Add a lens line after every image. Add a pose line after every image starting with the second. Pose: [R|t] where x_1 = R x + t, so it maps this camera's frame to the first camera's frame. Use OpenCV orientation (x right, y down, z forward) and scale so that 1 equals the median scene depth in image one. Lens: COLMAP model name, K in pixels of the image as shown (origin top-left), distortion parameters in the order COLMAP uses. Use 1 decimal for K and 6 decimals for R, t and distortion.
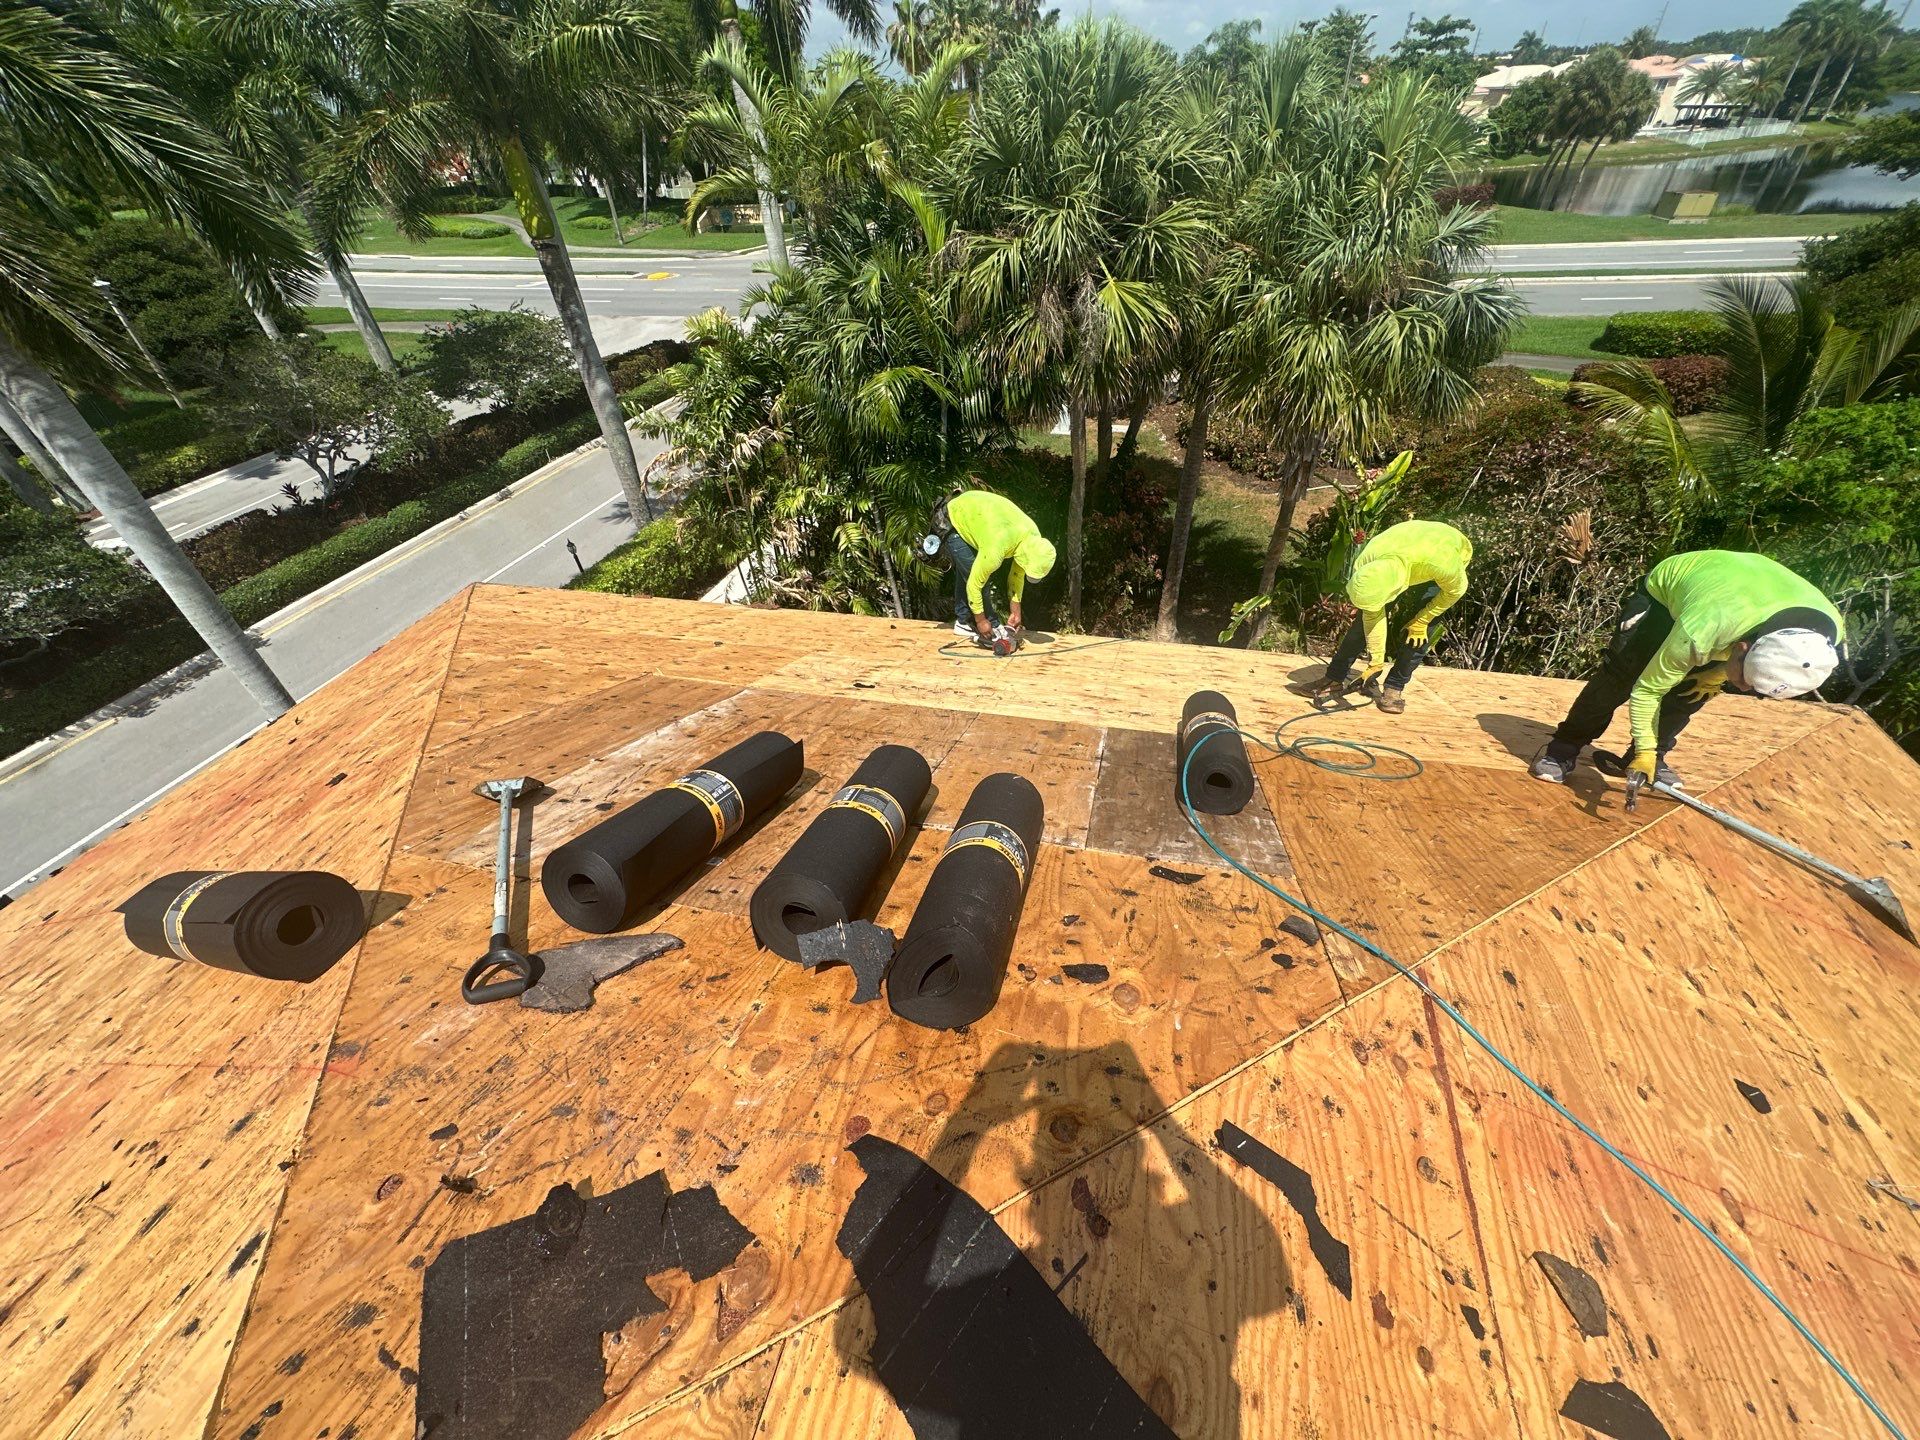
lens RADIAL K [[774.4, 0, 958.0], [0, 774.4, 712.9], [0, 0, 1]] dist [-0.000585, -0.000427]
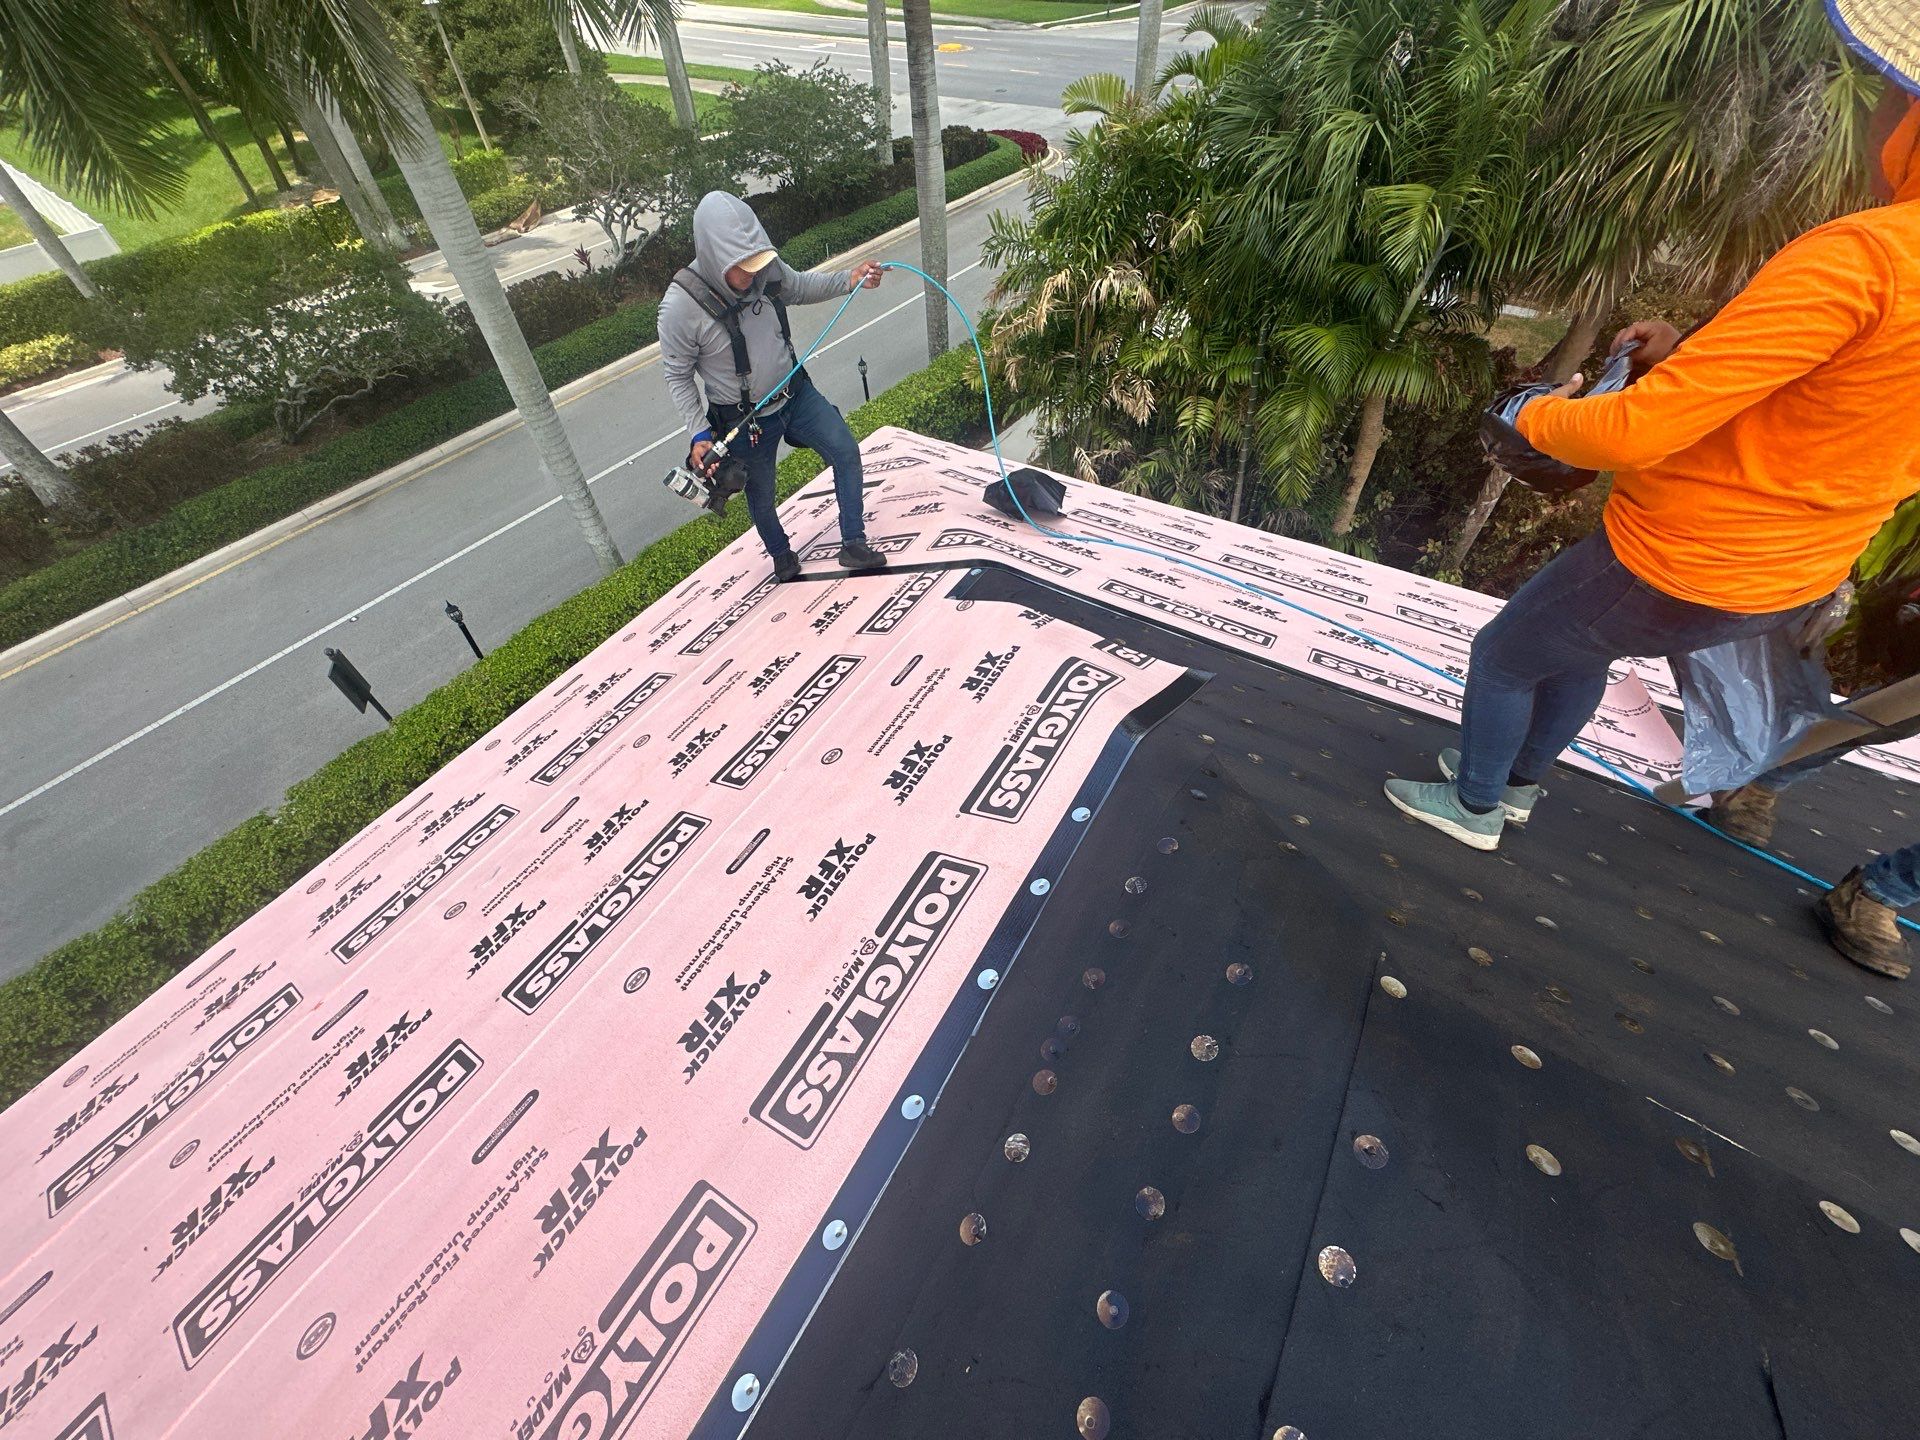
lens RADIAL K [[774.4, 0, 958.0], [0, 774.4, 712.9], [0, 0, 1]] dist [-0.000585, -0.000427]
pose [[0.955942, 0.236019, -0.174559, -0.110631], [-0.201206, 0.959775, 0.195828, -0.021616], [0.213756, -0.152077, 0.964977, 0.077927]]
